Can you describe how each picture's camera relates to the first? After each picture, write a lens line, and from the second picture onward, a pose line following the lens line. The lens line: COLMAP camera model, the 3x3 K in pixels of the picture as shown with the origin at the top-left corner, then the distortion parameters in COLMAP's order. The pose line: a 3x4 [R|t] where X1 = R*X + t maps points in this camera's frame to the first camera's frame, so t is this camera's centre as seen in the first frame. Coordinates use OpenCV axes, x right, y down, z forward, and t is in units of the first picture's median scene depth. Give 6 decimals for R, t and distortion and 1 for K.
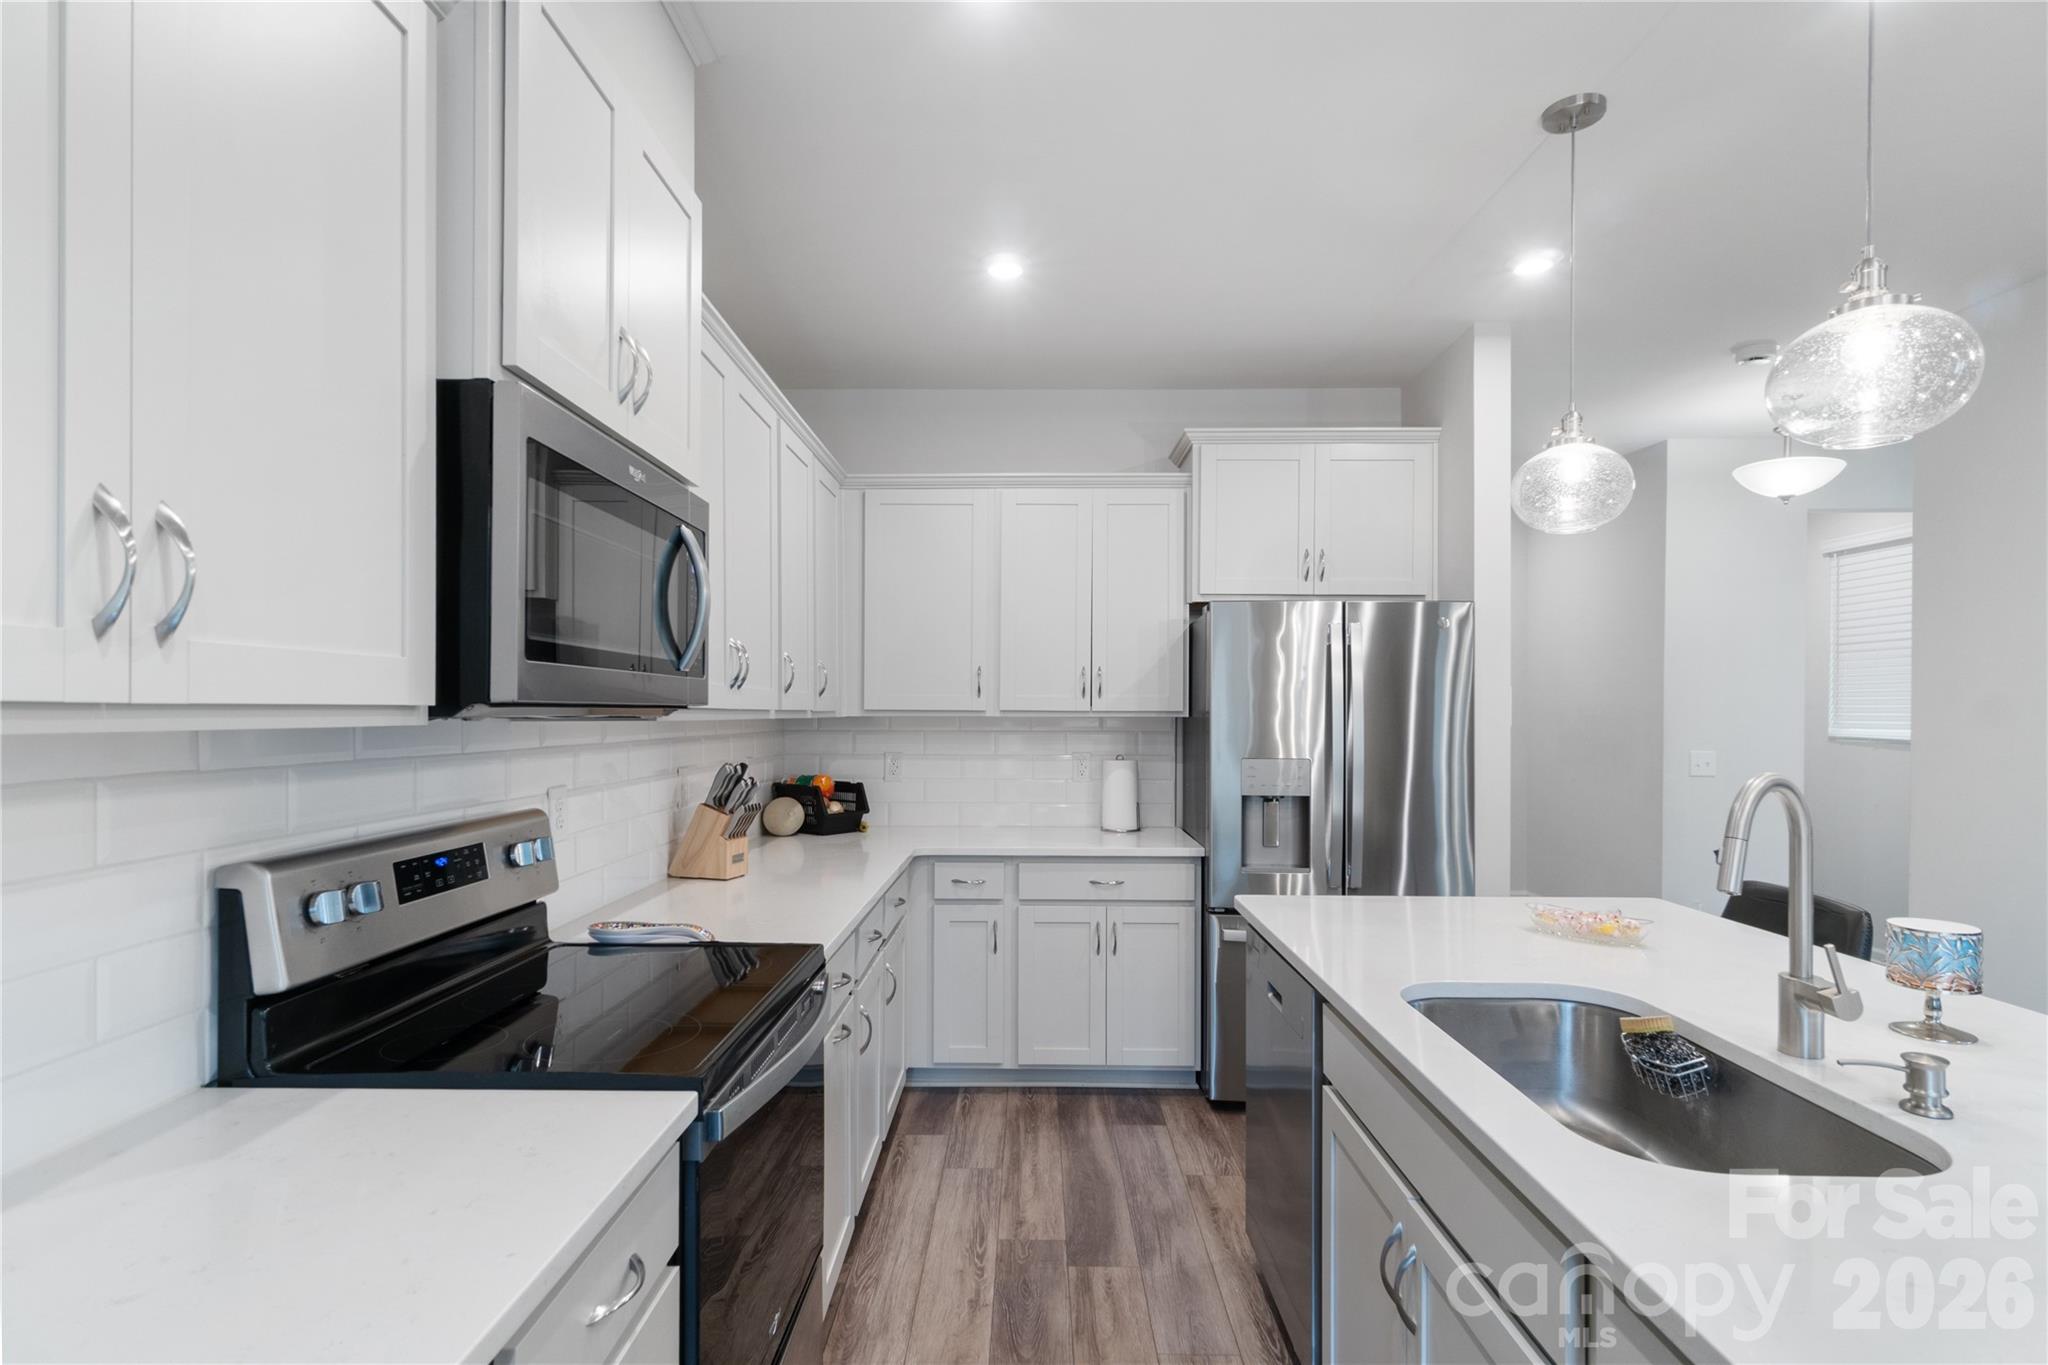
lens RADIAL K [[1015.2, 0, 1013.2], [0, 1015.2, 712.7], [0, 0, 1]] dist [0.003511, 0.000484]
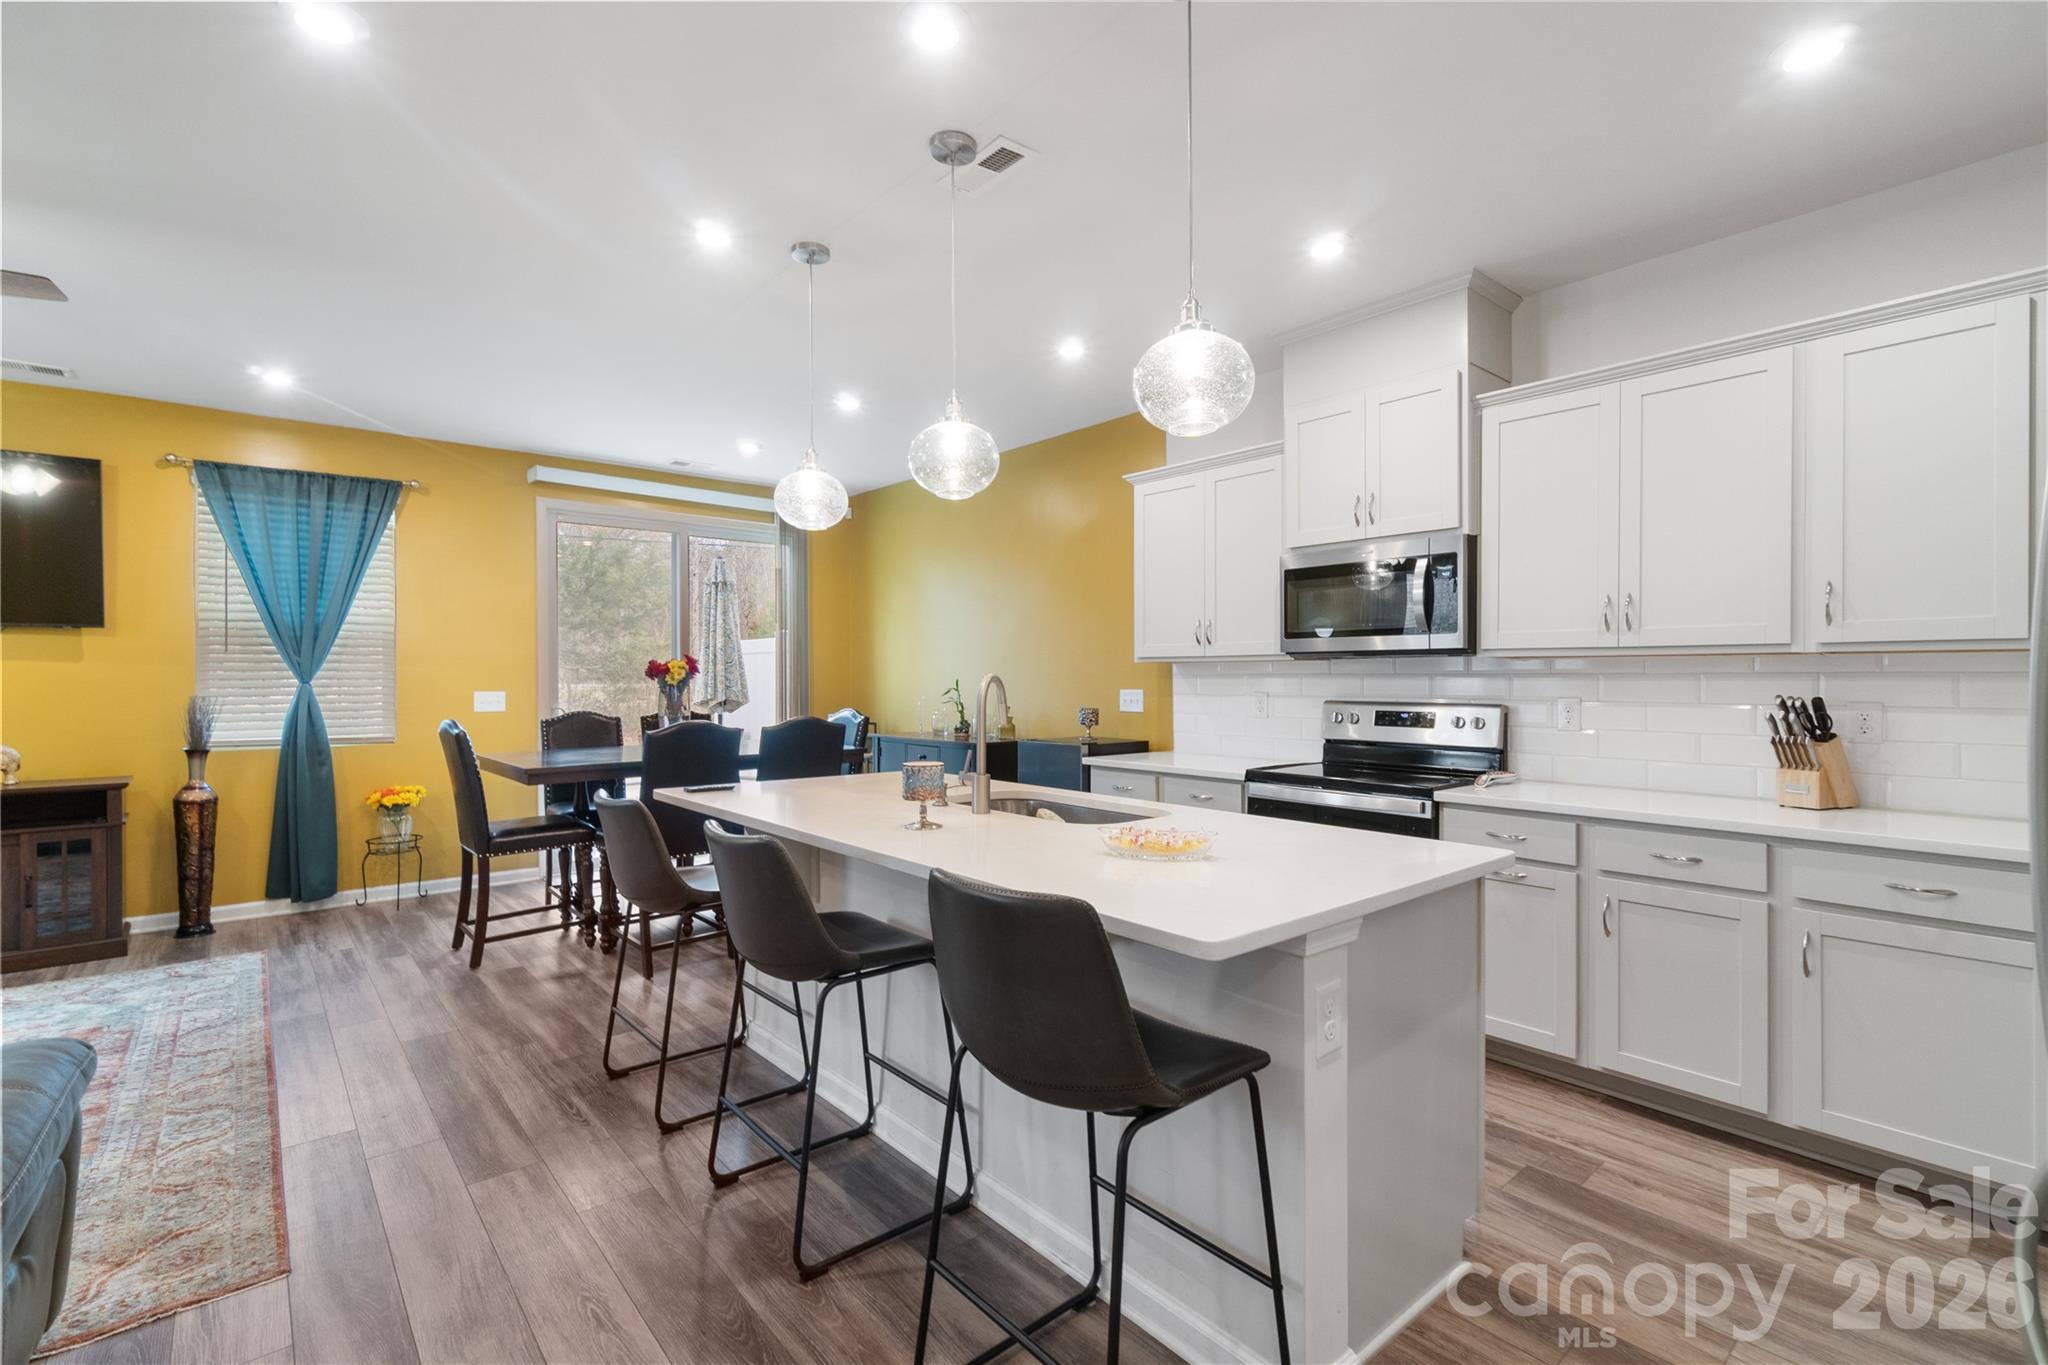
lens RADIAL K [[899.3, 0, 1003.9], [0, 899.3, 676.8], [0, 0, 1]] dist [0.010343, -0.000477]
pose [[-0.747894, 0.001695, -0.663816, 0.770230], [0.000886, 0.999998, 0.001555, 0.022231], [0.663817, 0.000575, -0.747894, 0.948672]]
